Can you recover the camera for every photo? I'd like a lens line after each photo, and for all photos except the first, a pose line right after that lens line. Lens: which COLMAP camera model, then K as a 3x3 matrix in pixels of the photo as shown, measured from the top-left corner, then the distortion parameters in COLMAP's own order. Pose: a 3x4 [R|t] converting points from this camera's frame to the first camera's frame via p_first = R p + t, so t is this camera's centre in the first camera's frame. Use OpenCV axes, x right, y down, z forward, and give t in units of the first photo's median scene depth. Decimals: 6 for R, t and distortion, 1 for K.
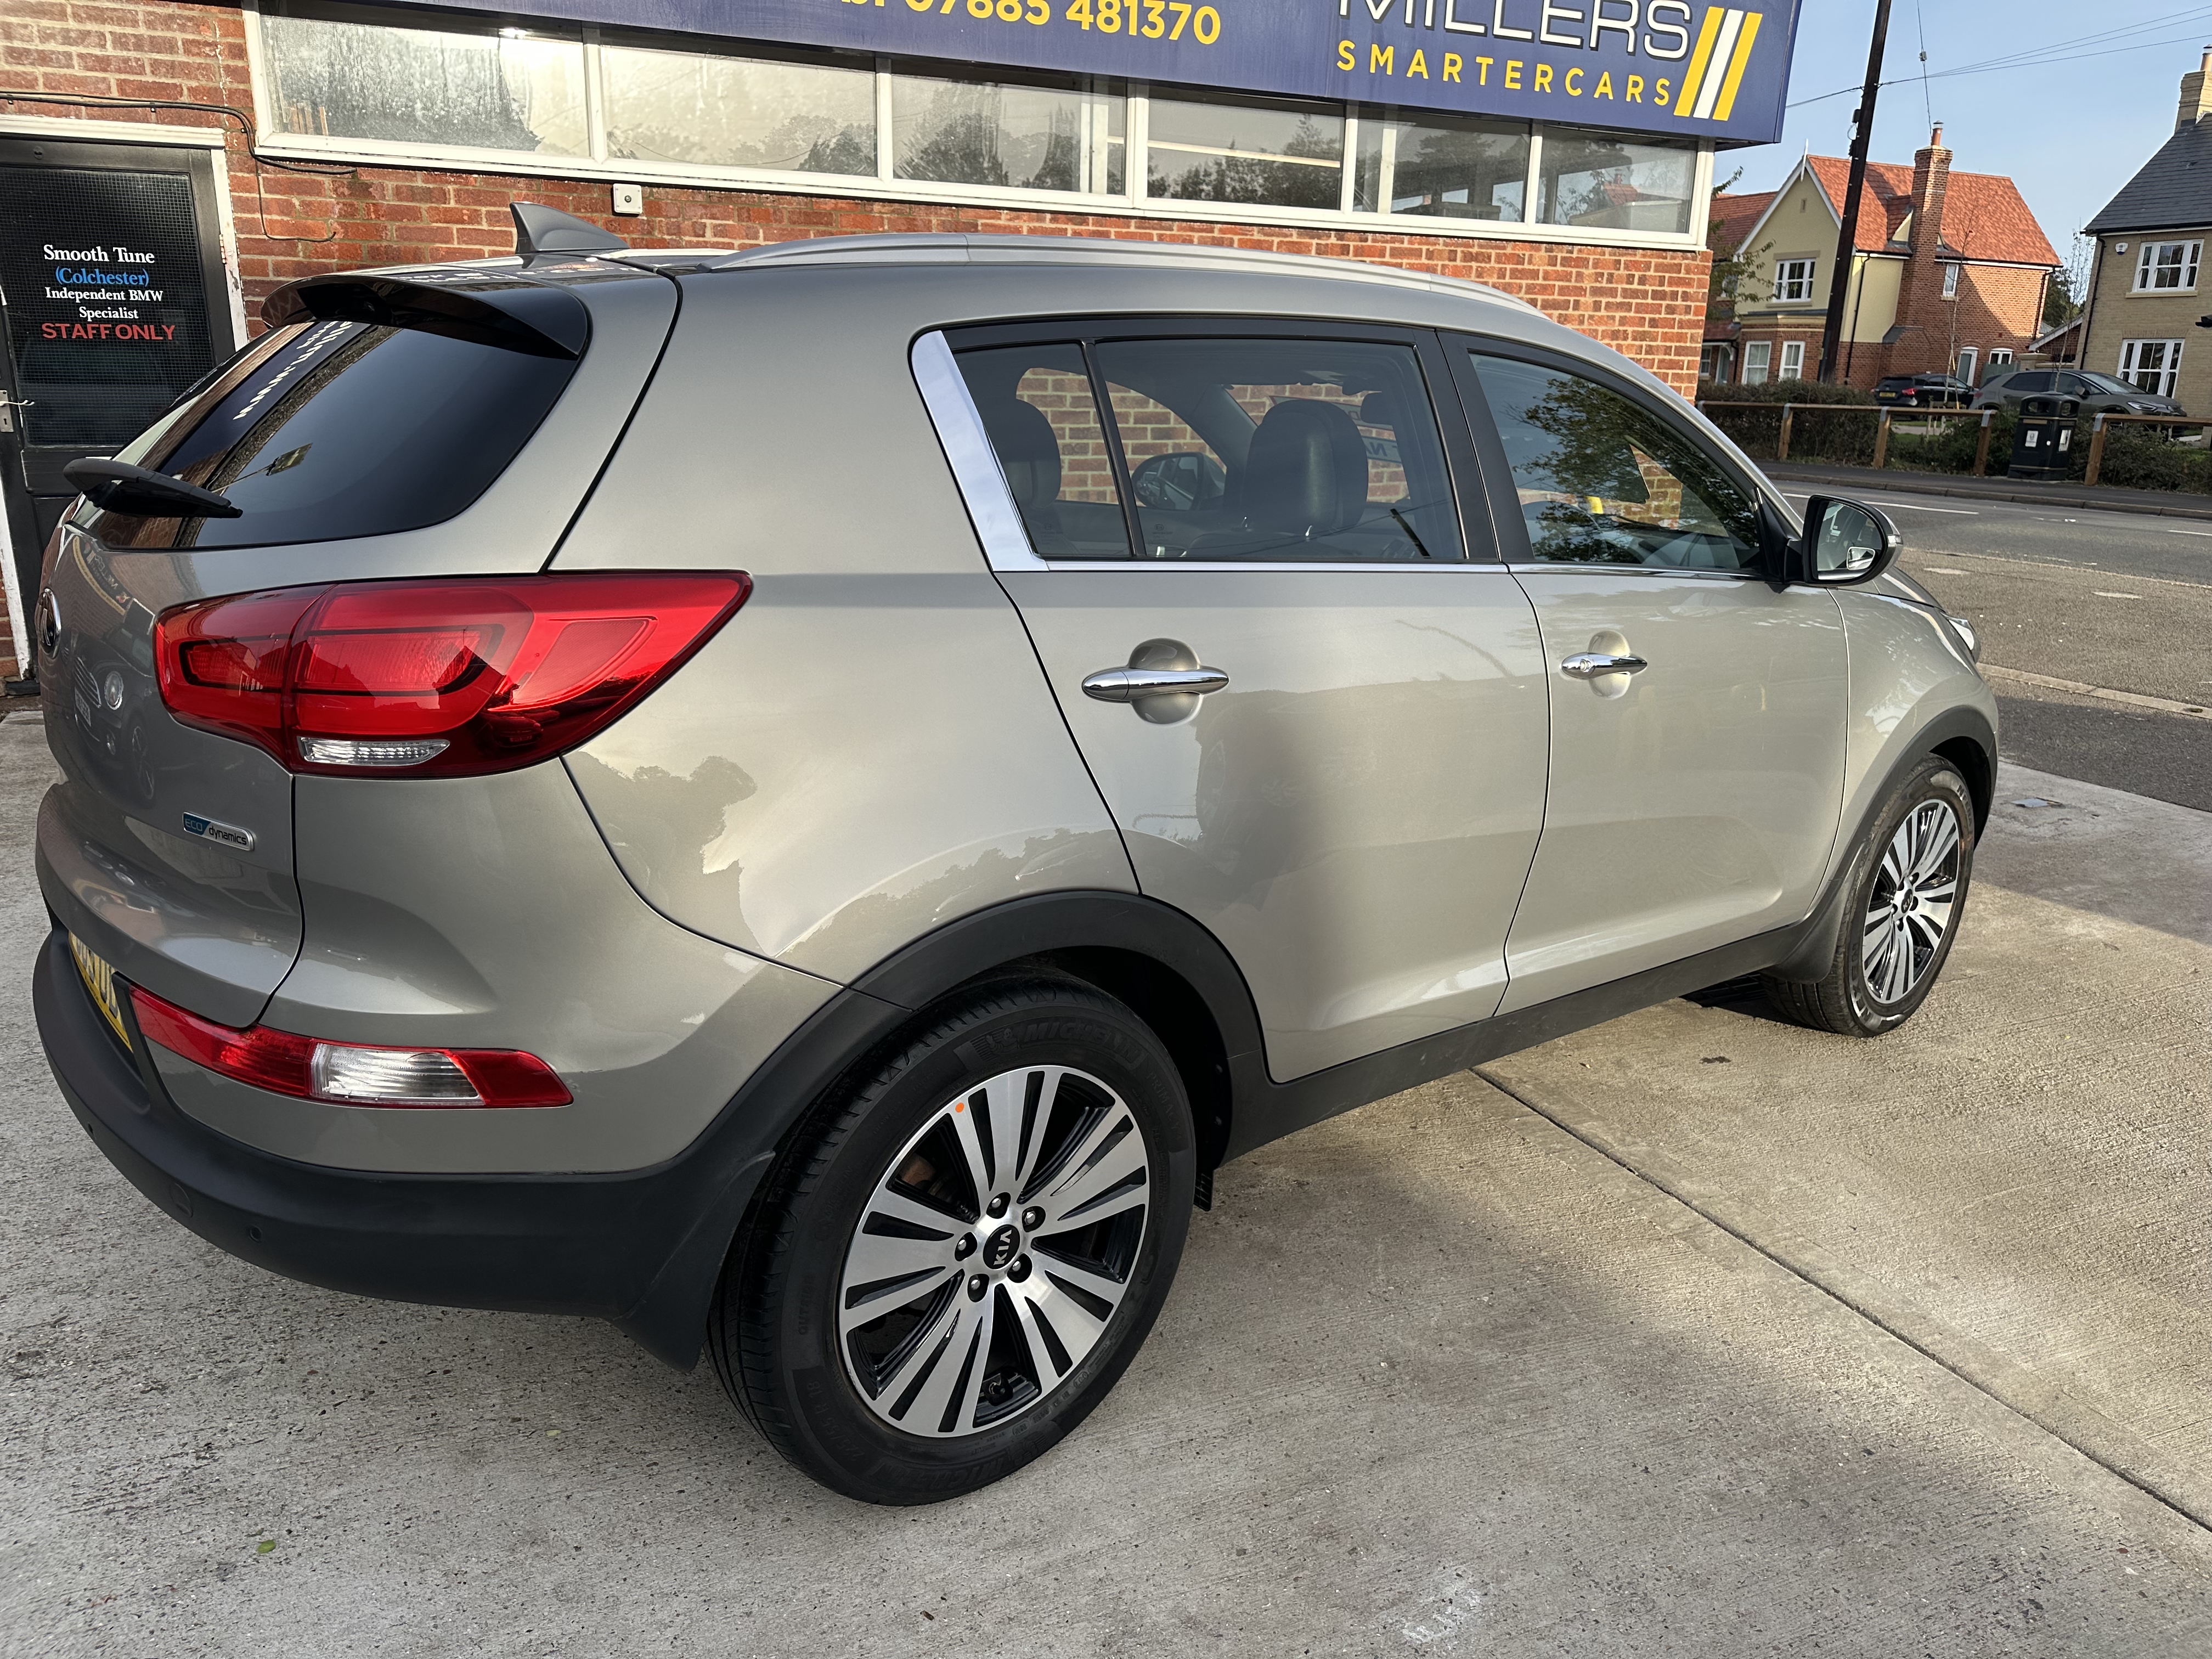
lens RADIAL K [[1552.9, 0, 1100.7], [0, 1552.9, 828.9], [0, 0, 1]] dist [0.010498, -0.013191]
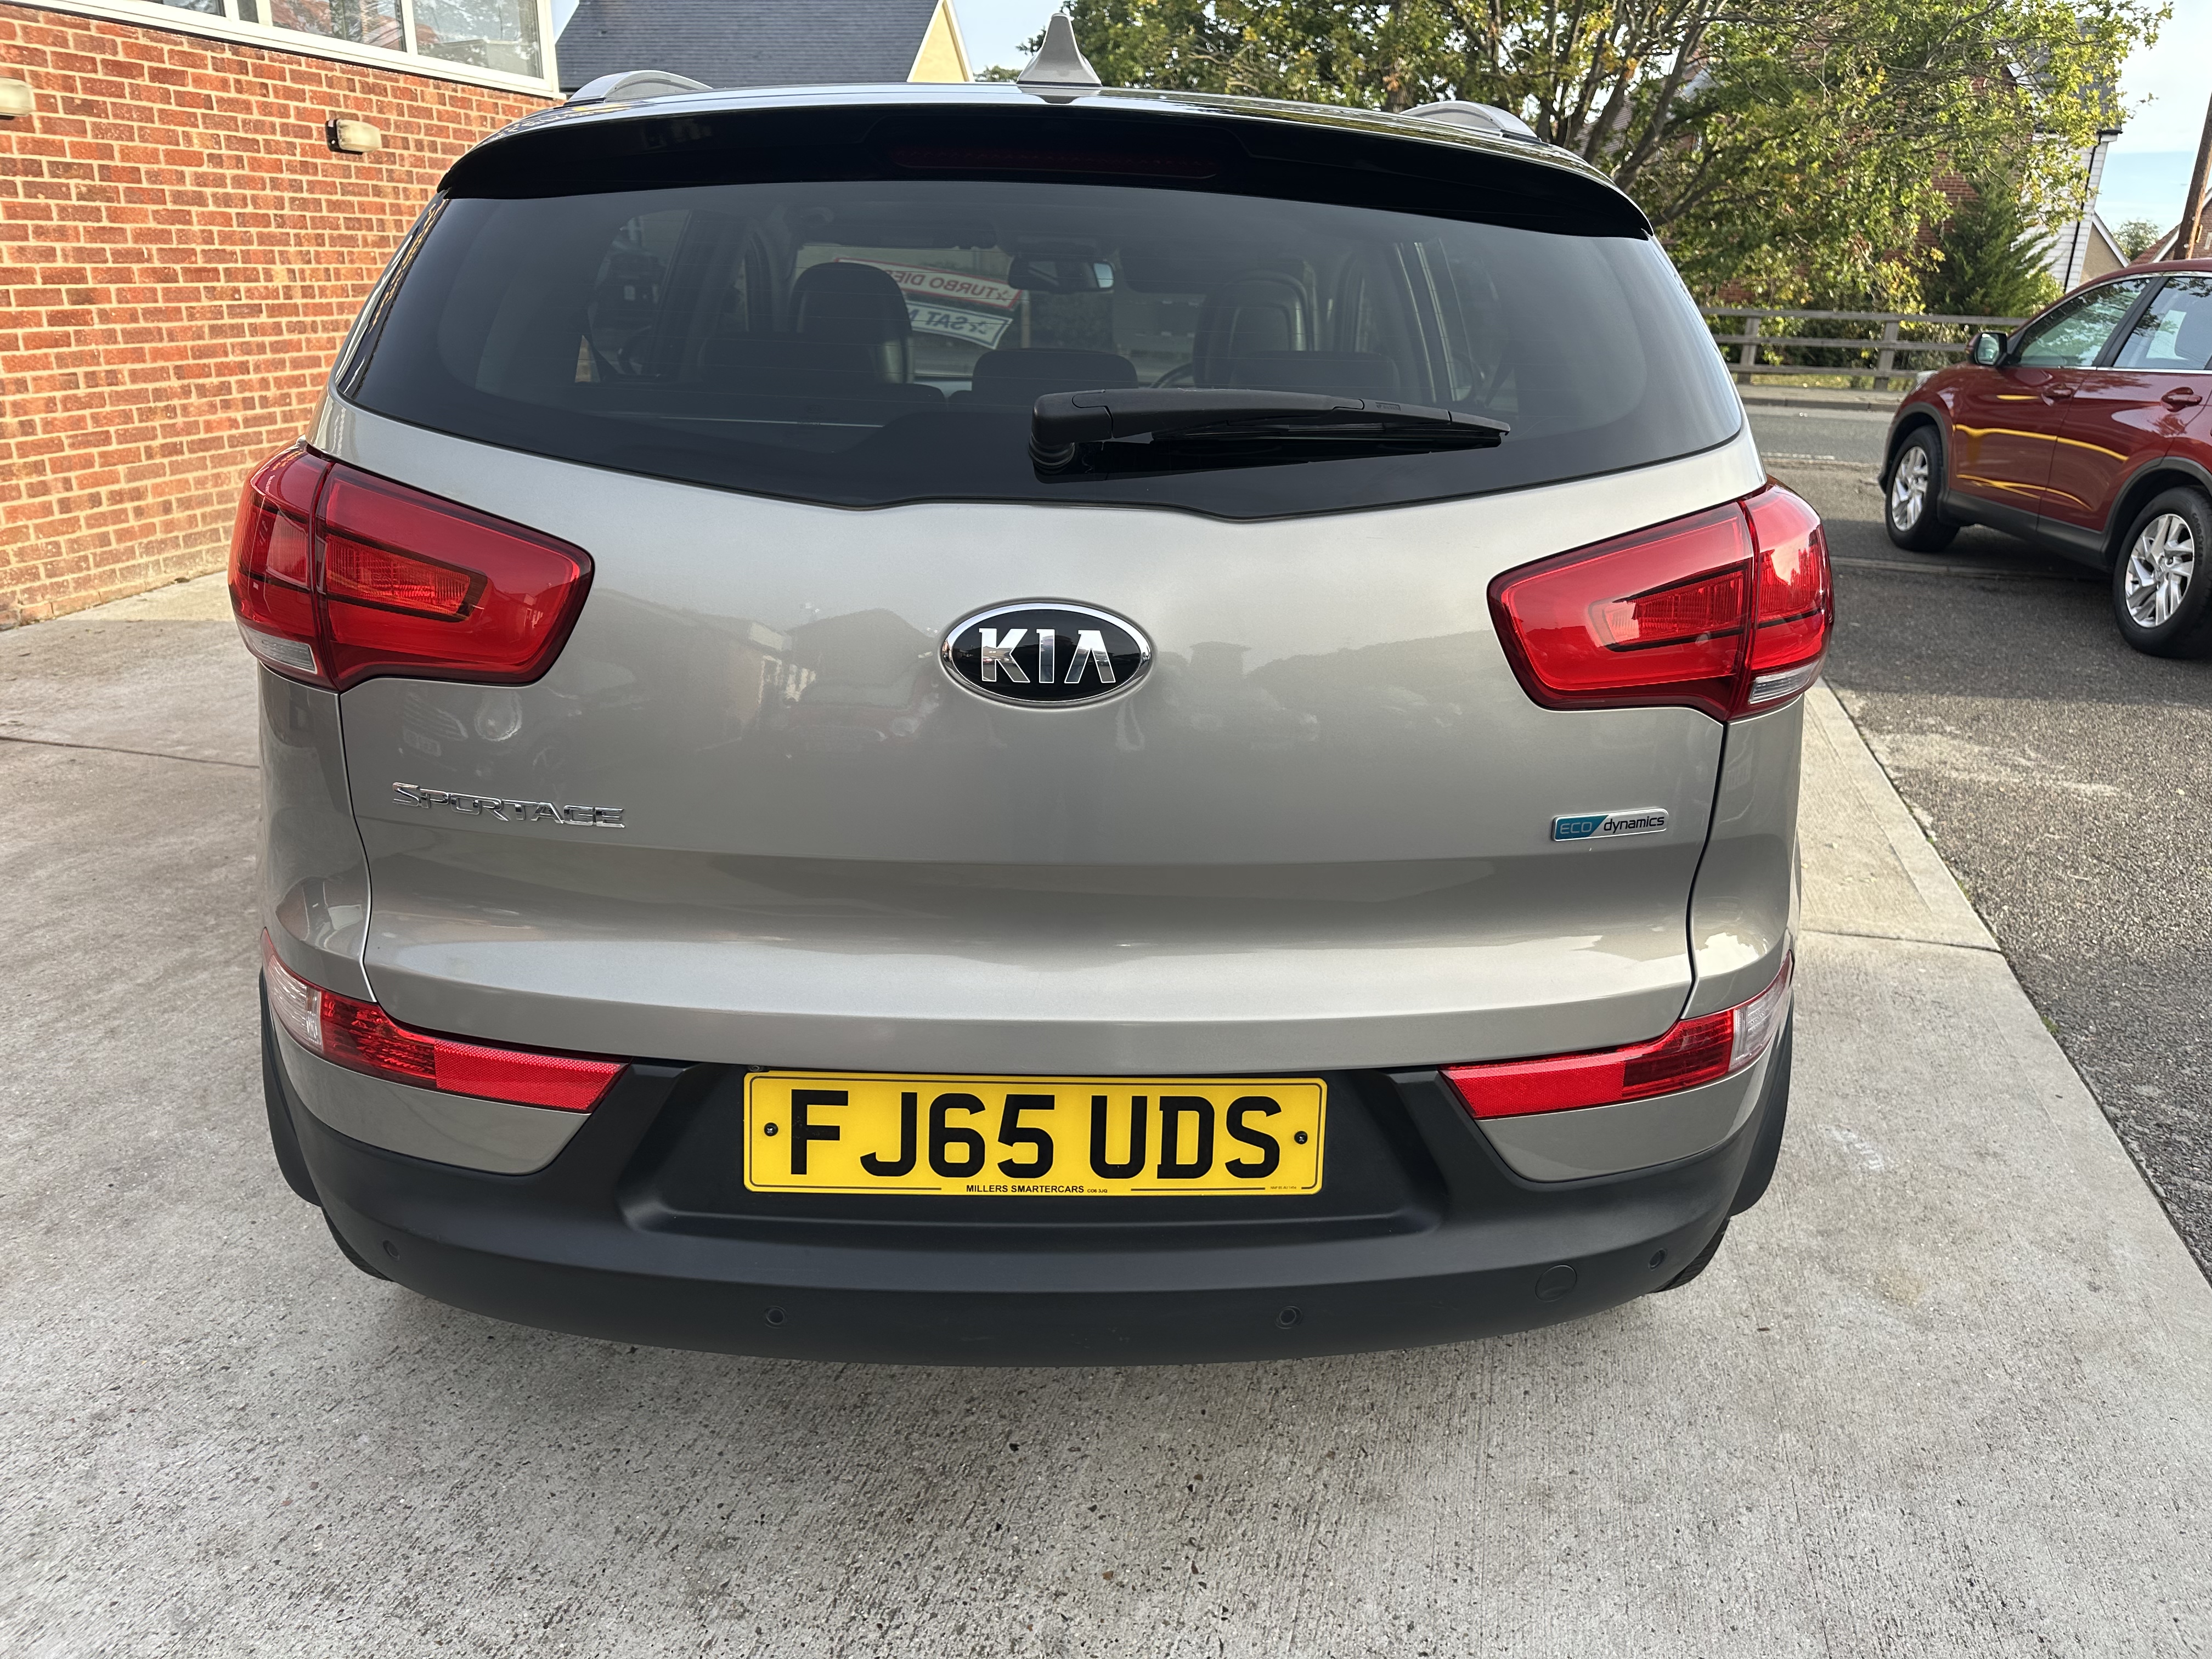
lens RADIAL K [[1536.1, 0, 1112.9], [0, 1536.1, 789.1], [0, 0, 1]] dist [0.066114, -0.060483]
pose [[0.620486, -0.253080, 0.742259, -0.544759], [0.203638, 0.966025, 0.159145, -0.082795], [-0.757317, 0.052405, 0.650942, 0.265427]]
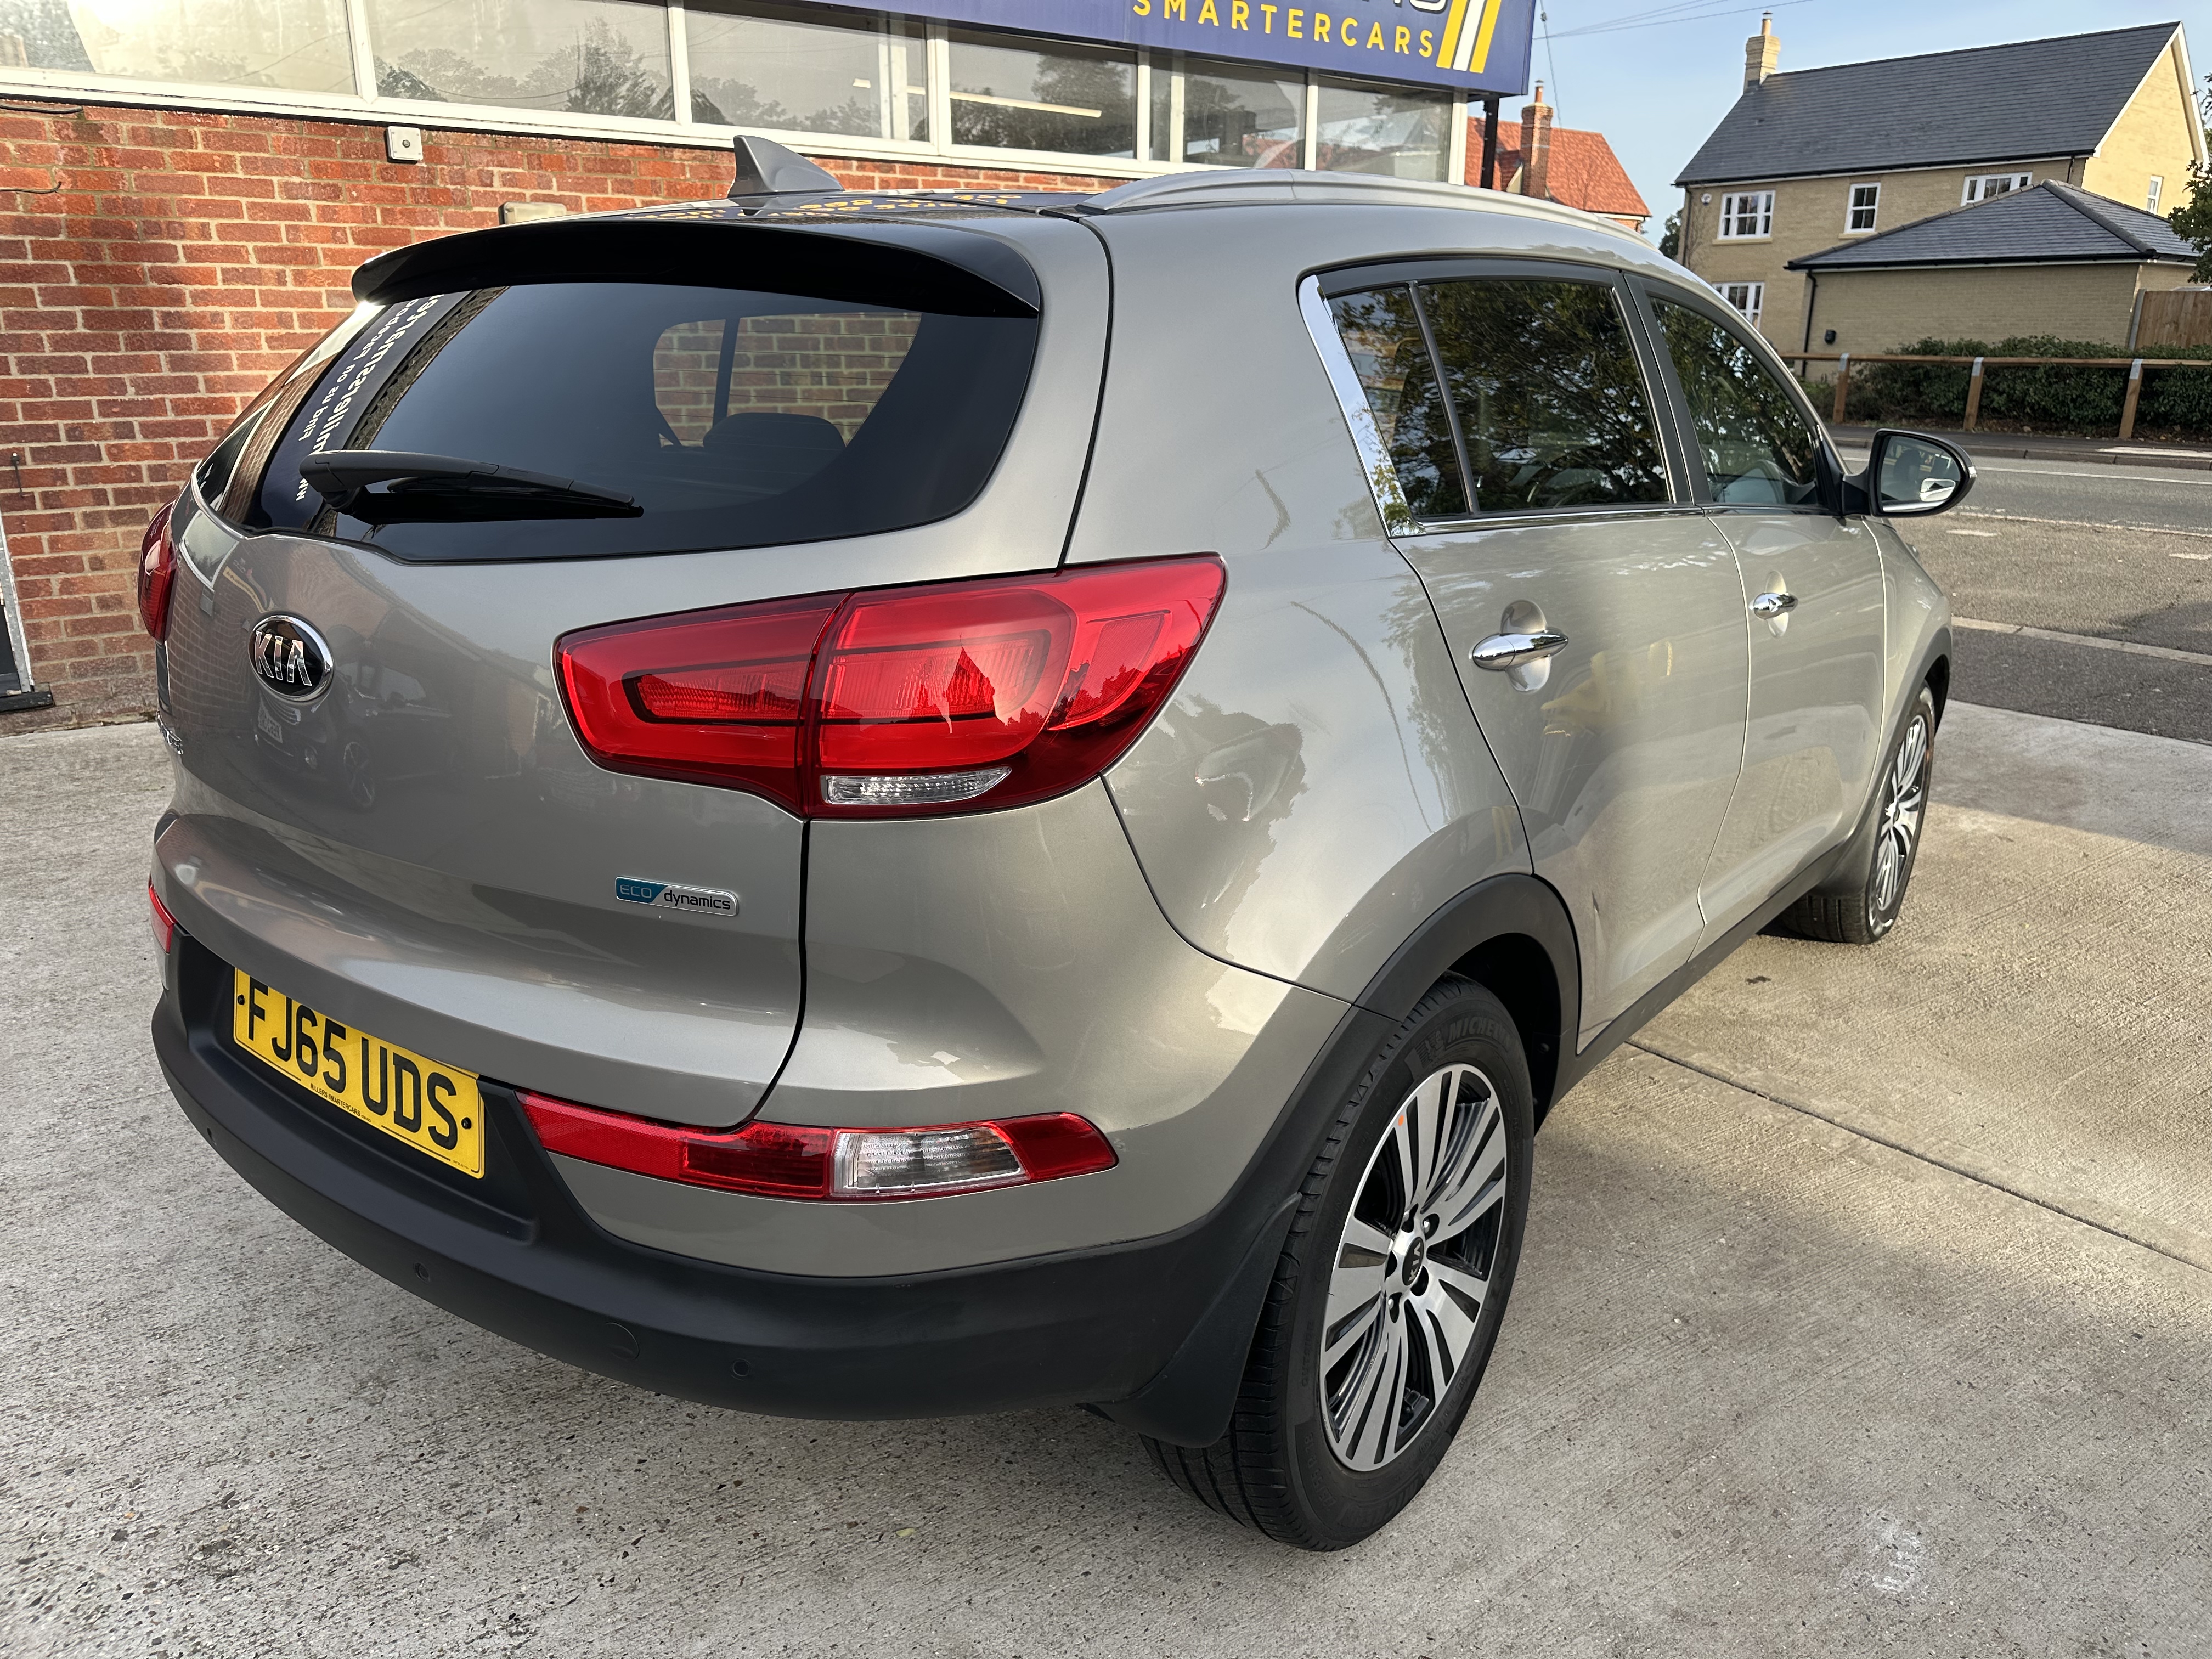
lens RADIAL K [[1555.4, 0, 1094.4], [0, 1555.4, 830.5], [0, 0, 1]] dist [0.018543, -0.024858]
pose [[0.976815, -0.082565, 0.197523, -0.205740], [0.077486, 0.996437, 0.033318, -0.017692], [-0.199570, -0.017240, 0.979732, 0.058251]]
